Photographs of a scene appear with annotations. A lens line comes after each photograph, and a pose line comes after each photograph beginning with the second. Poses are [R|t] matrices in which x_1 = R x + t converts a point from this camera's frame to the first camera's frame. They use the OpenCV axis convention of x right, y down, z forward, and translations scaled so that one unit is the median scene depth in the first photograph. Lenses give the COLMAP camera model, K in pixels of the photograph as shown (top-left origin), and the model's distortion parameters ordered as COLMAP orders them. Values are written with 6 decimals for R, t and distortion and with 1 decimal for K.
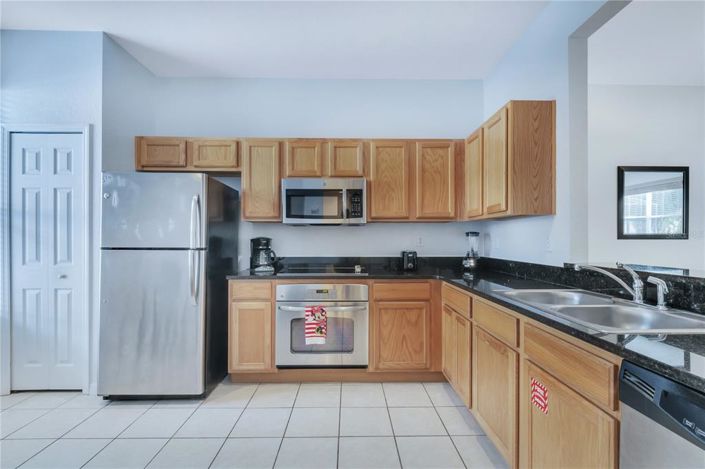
lens RADIAL K [[311.8, 0, 350.6], [0, 311.8, 236.1], [0, 0, 1]] dist [-0.000183, 0.000375]
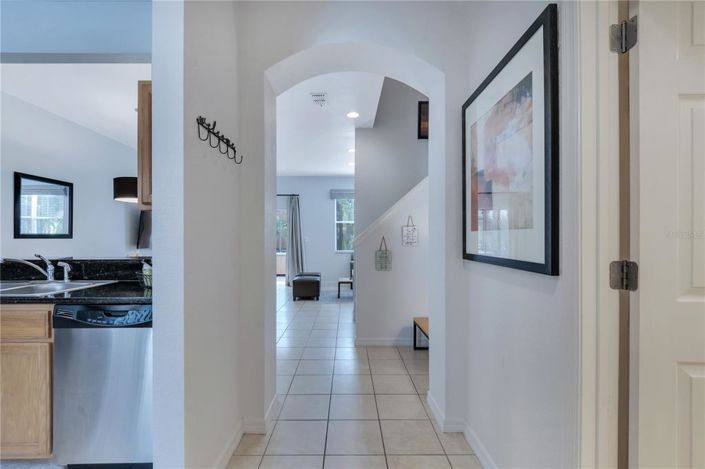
lens RADIAL K [[311.8, 0, 350.6], [0, 311.8, 236.1], [0, 0, 1]] dist [-0.000183, 0.000375]
pose [[0.000490, 0.003518, 0.999994, -0.240144], [-0.003515, 0.999988, -0.003517, 0.001404], [-0.999994, -0.003513, 0.000502, -0.181073]]
